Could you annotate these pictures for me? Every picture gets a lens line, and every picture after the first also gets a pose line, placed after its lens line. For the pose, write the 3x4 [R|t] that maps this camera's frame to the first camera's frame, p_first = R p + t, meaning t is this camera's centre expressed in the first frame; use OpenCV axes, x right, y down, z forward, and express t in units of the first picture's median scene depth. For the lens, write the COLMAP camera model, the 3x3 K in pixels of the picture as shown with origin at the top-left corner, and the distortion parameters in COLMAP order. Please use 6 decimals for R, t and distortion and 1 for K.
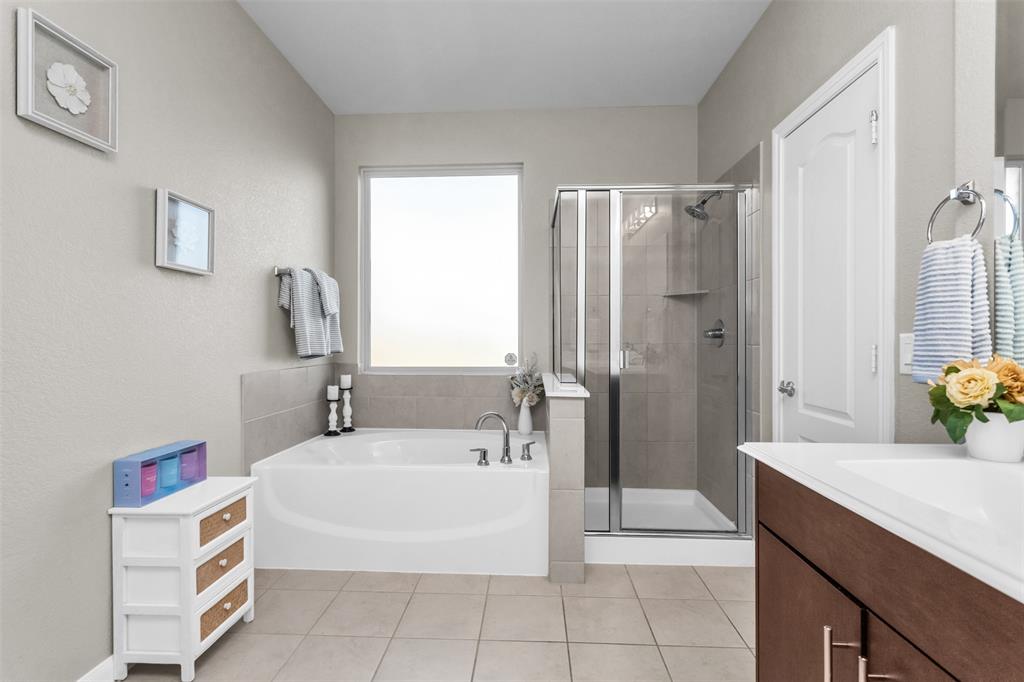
lens RADIAL K [[494.5, 0, 508.8], [0, 494.5, 339.3], [0, 0, 1]] dist [-0.000235, 0.003210]
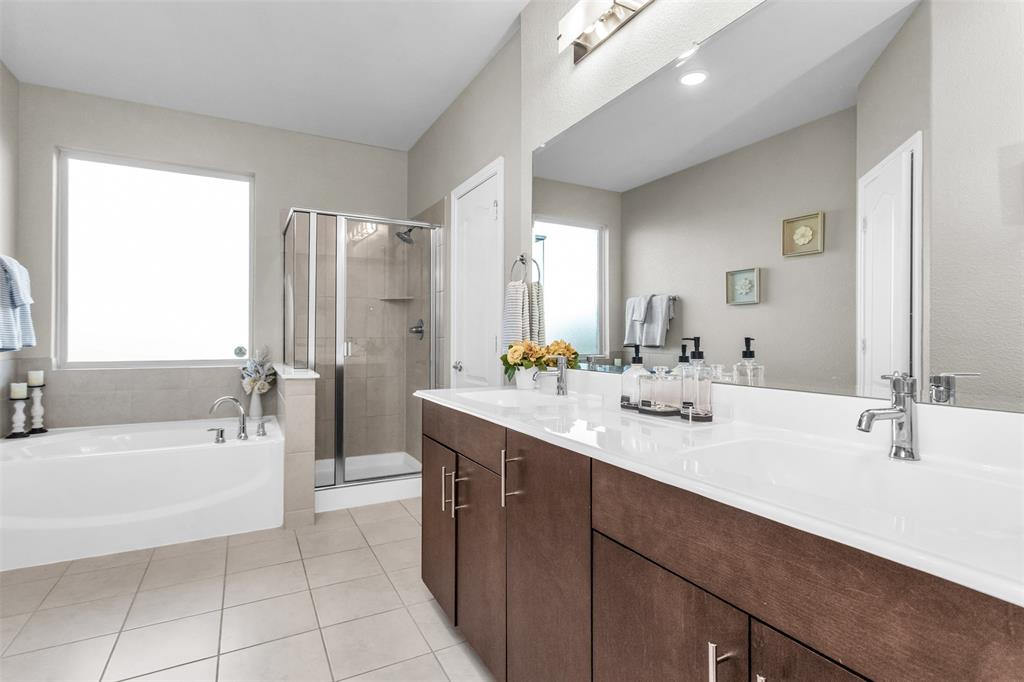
lens RADIAL K [[494.5, 0, 507.8], [0, 494.5, 336.9], [0, 0, 1]] dist [-0.000235, 0.003210]
pose [[0.859531, 0.003657, 0.511070, -0.055898], [-0.003393, 0.999993, -0.001449, 0.008604], [-0.511072, -0.000488, 0.859538, -0.269989]]
